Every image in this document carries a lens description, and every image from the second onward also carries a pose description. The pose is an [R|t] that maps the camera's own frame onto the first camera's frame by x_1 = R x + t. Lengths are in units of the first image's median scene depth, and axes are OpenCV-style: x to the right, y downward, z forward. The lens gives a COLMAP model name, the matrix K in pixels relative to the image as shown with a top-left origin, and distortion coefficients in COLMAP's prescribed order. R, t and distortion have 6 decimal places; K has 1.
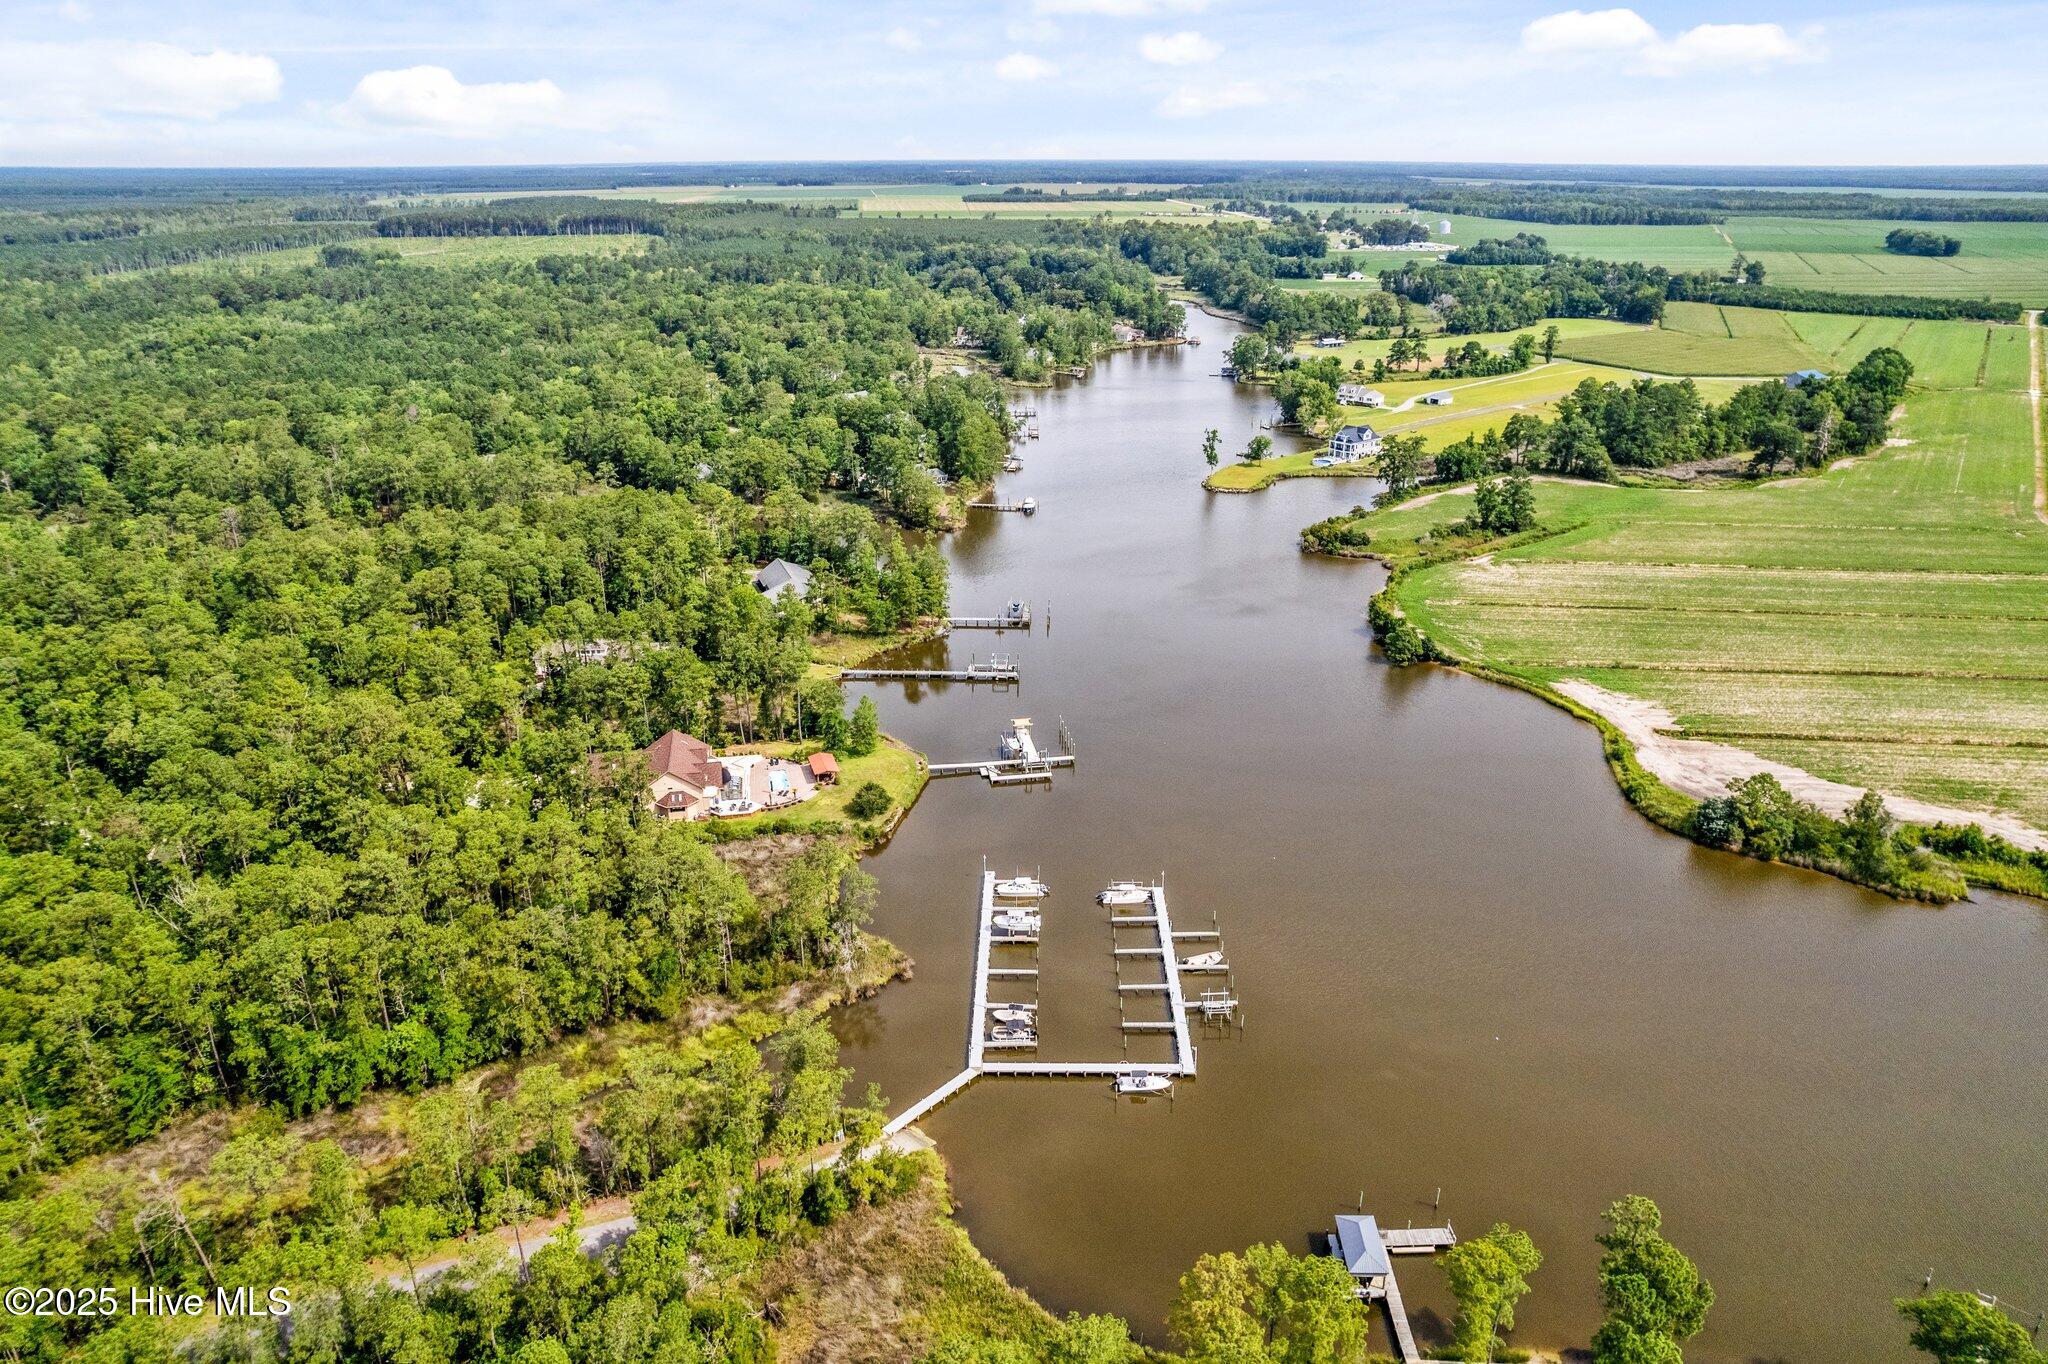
lens RADIAL K [[1307.5, 0, 1029.6], [0, 1307.5, 681.0], [0, 0, 1]] dist [-0.086916, 0.070678]
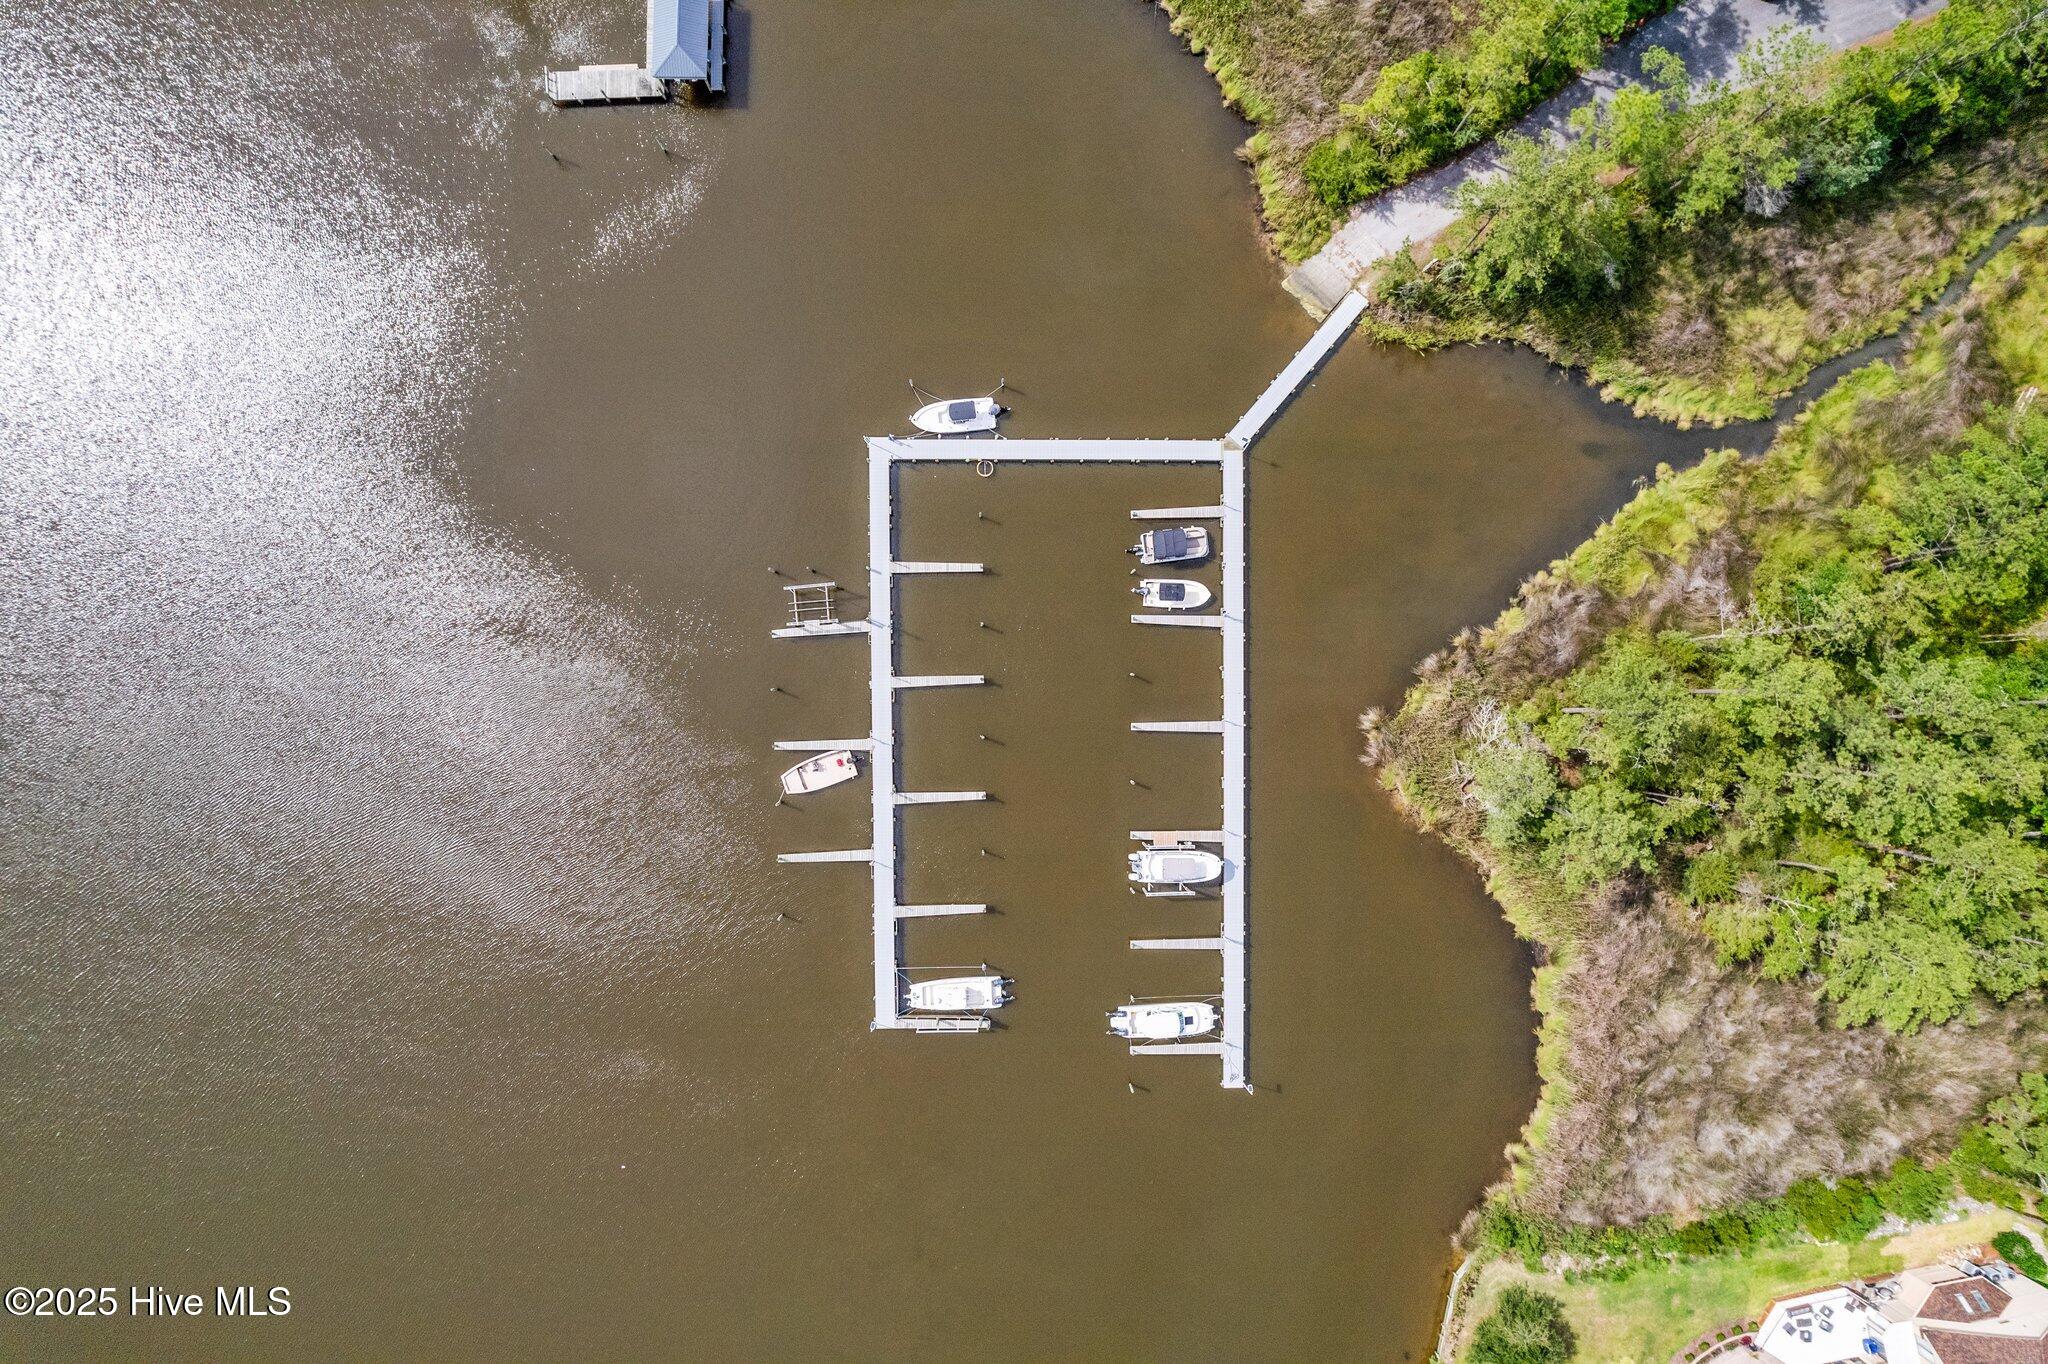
lens RADIAL K [[1307.5, 0, 1029.6], [0, 1307.5, 681.0], [0, 0, 1]] dist [-0.086916, 0.070678]
pose [[-0.999786, 0.015298, -0.013931, 0.022696], [-0.018631, -0.372811, 0.927720, -0.110656], [0.008999, 0.927781, 0.373017, 0.317447]]
